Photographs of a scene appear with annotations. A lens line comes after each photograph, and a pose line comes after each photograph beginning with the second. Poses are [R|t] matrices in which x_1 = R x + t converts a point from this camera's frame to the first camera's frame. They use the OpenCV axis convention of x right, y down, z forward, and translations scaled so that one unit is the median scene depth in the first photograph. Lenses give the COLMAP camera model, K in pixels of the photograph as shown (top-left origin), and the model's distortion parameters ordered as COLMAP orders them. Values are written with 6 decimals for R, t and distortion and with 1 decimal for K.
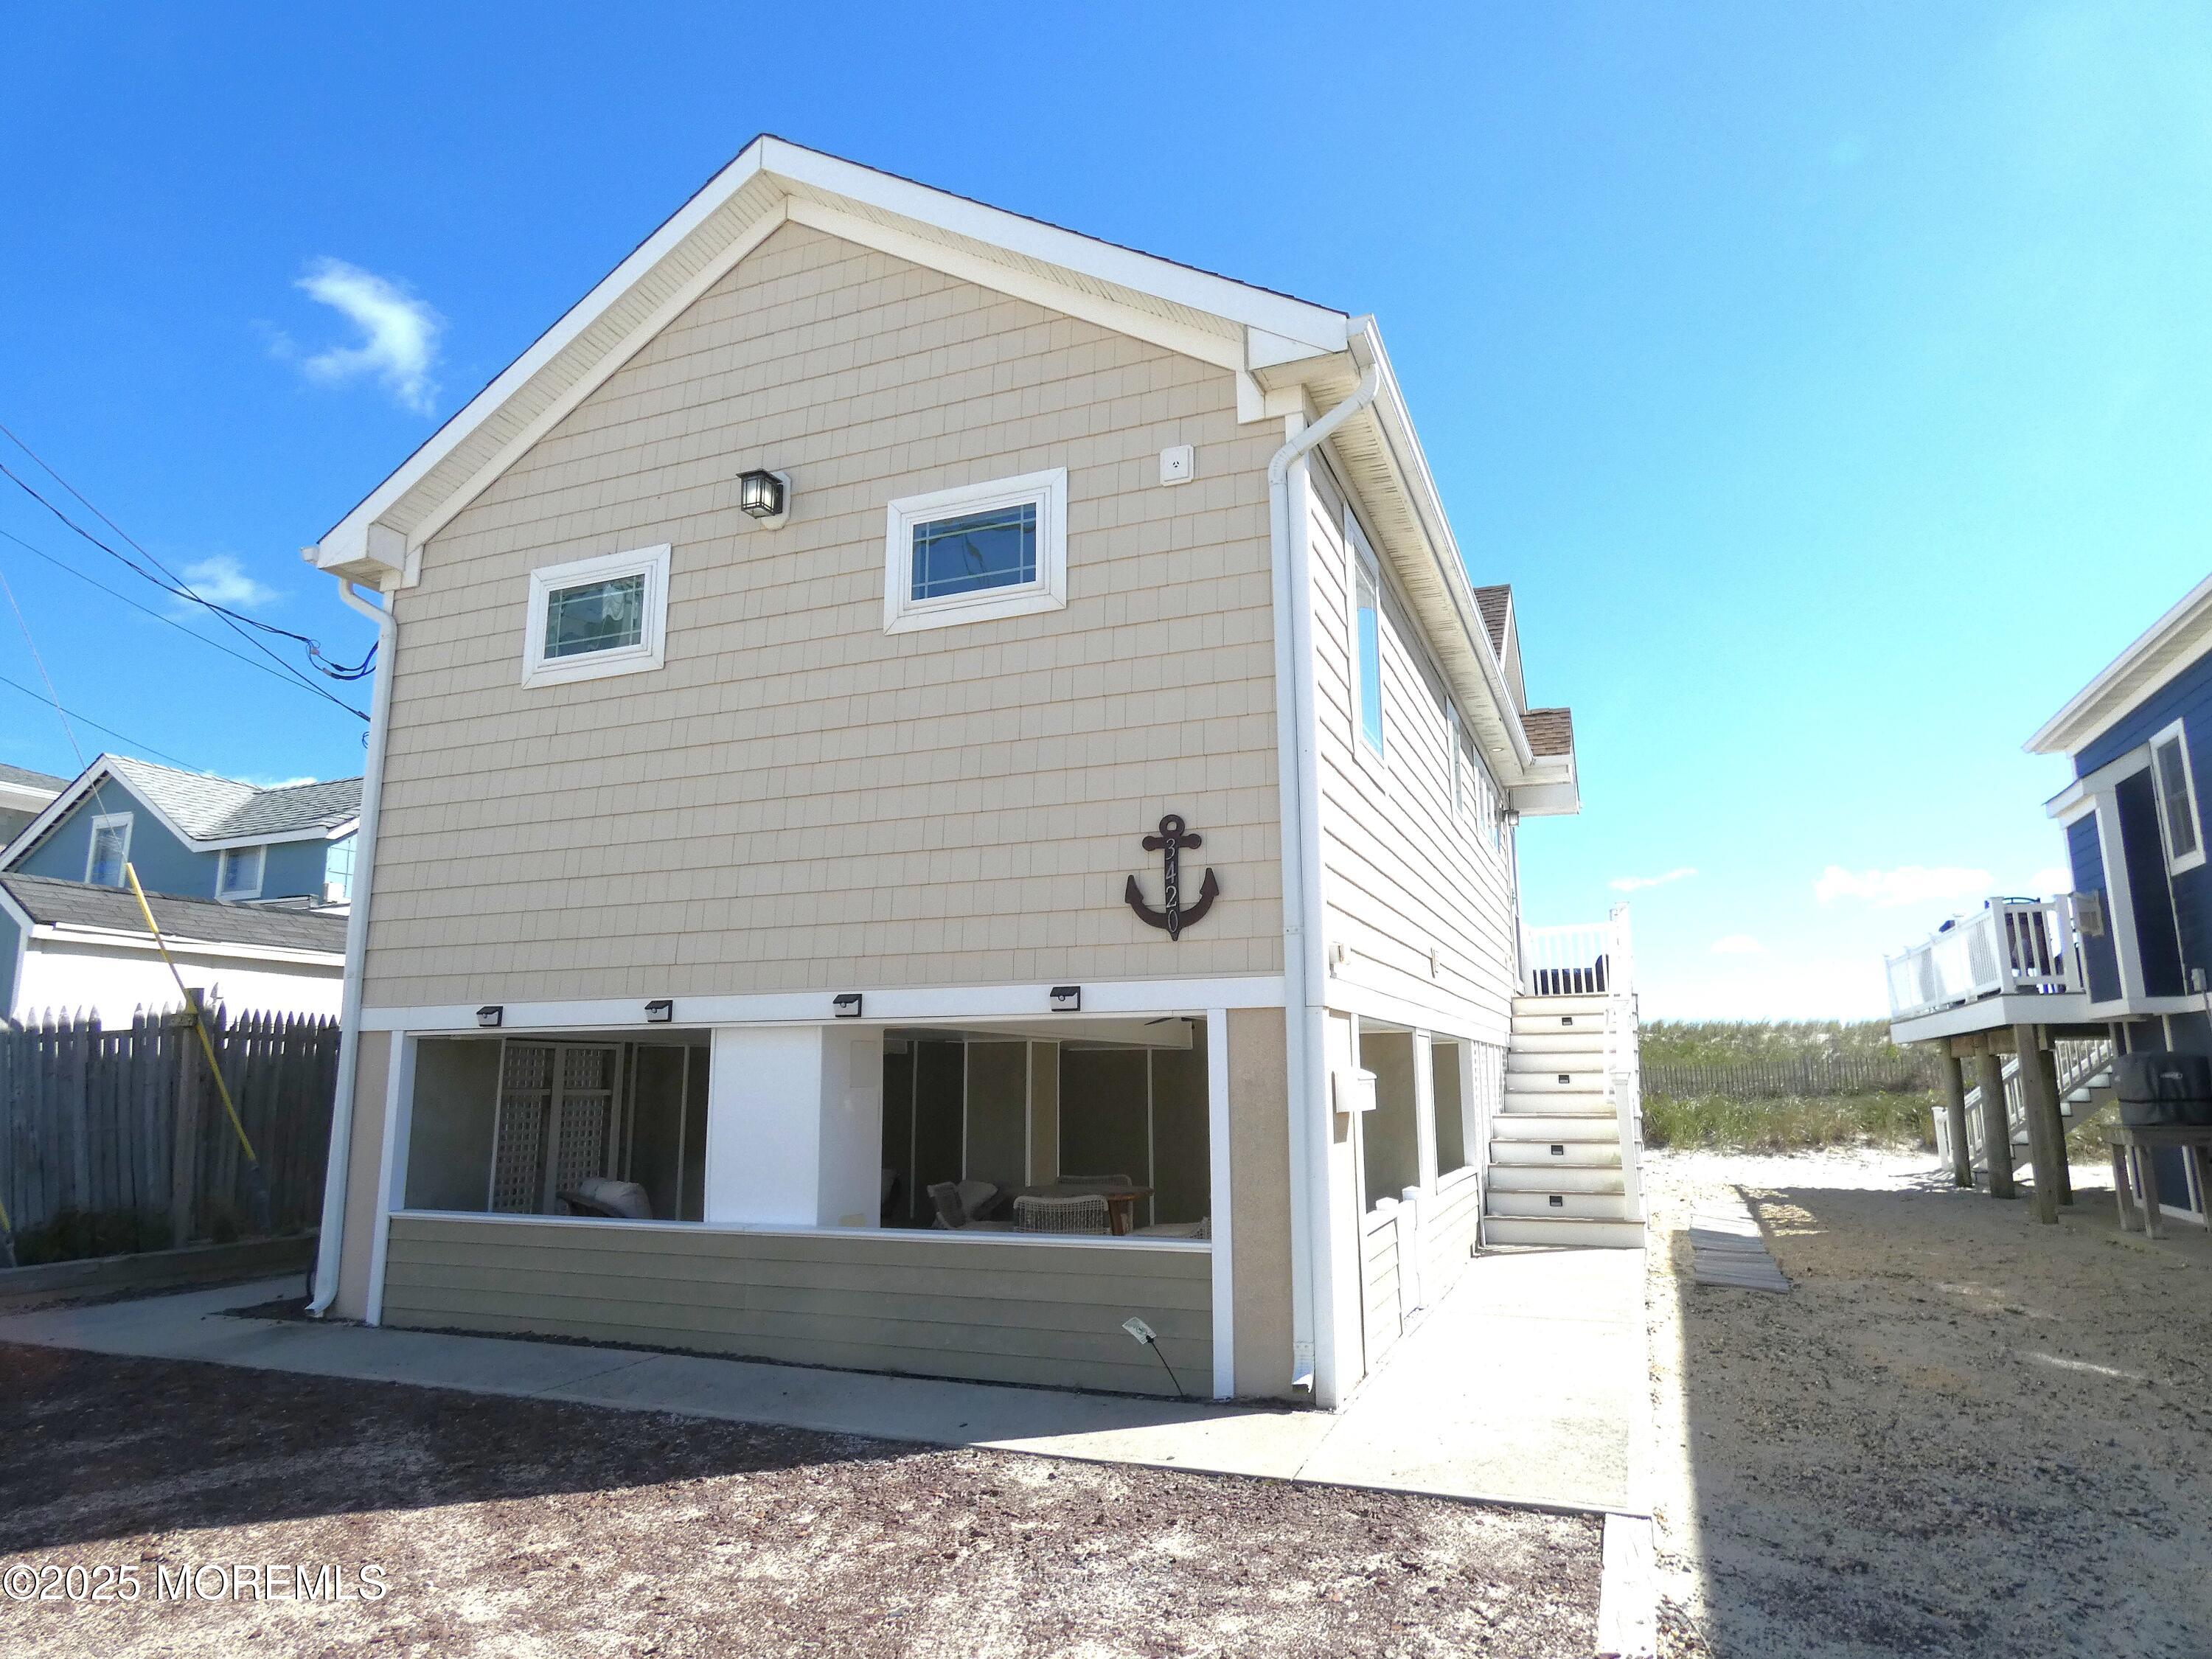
lens RADIAL K [[1293.6, 0, 1034.3], [0, 1293.6, 821.9], [0, 0, 1]] dist [-0.001407, -0.003010]
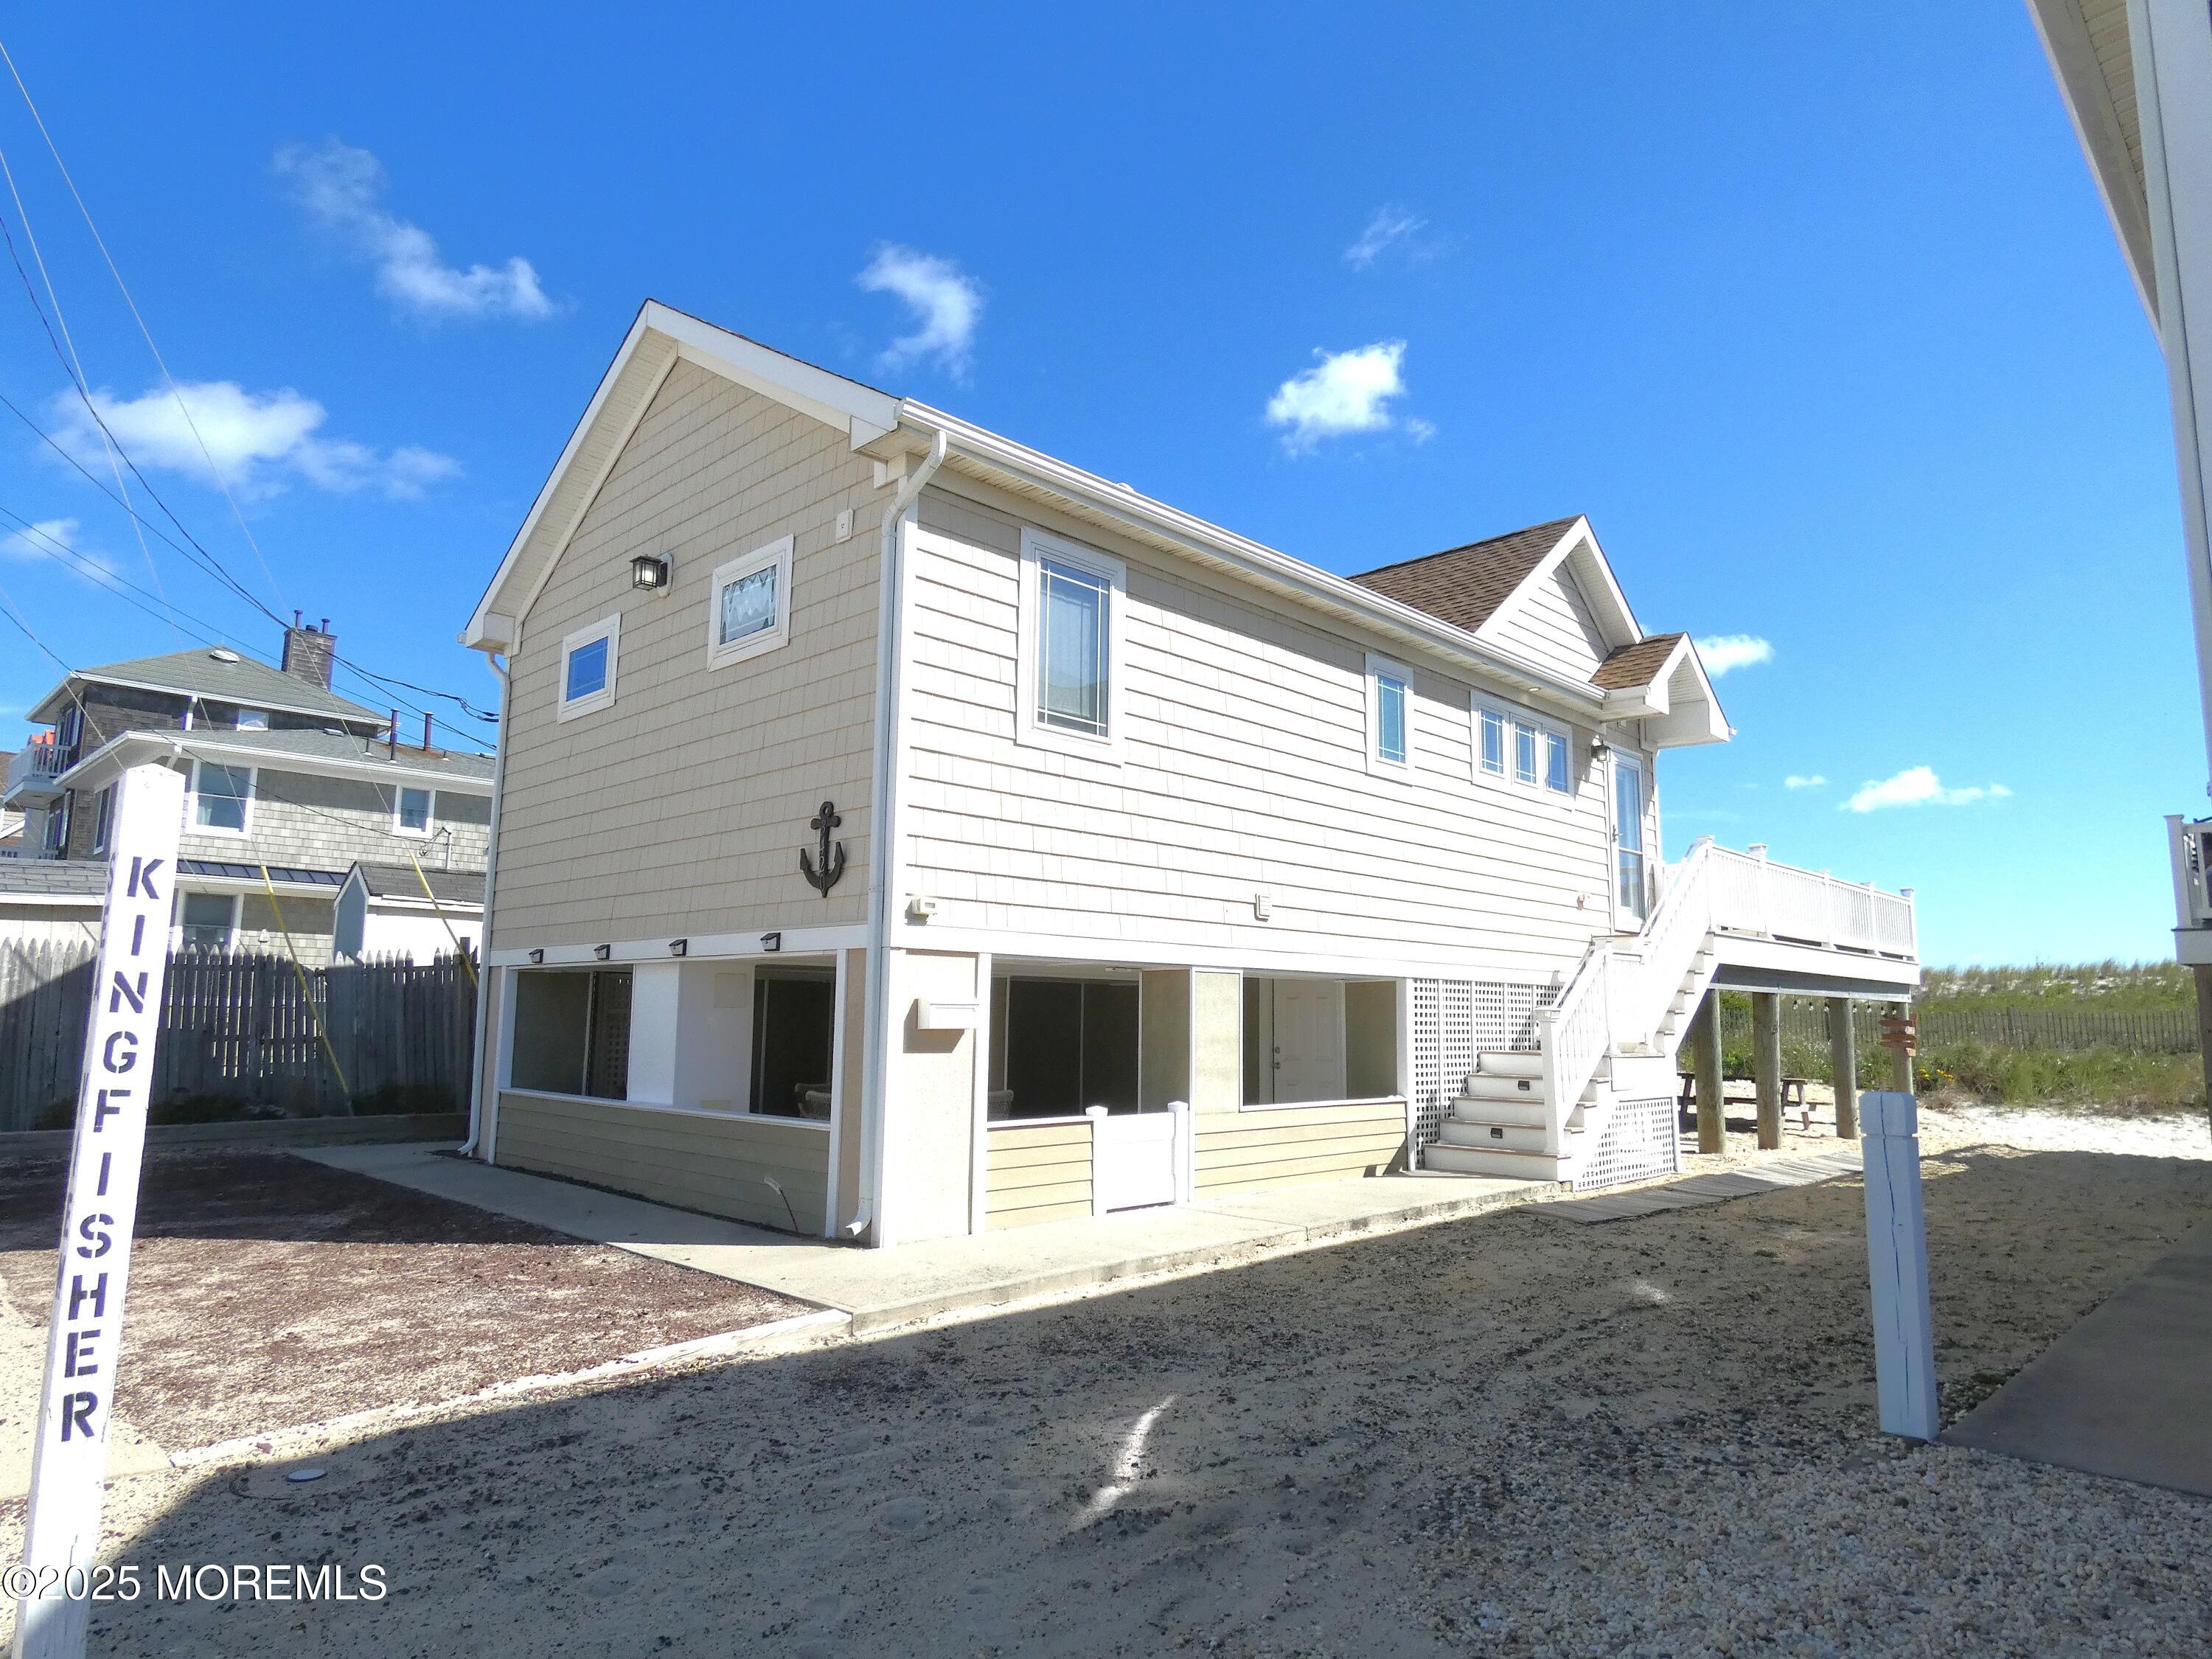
lens RADIAL K [[1267.1, 0, 1106.0], [0, 1267.1, 829.5], [0, 0, 1]] dist [-0.007416, -0.001496]
pose [[0.931799, -0.035963, -0.361188, 0.703610], [0.052544, 0.997963, 0.036190, -0.007624], [0.359151, -0.052700, 0.931791, -0.078503]]
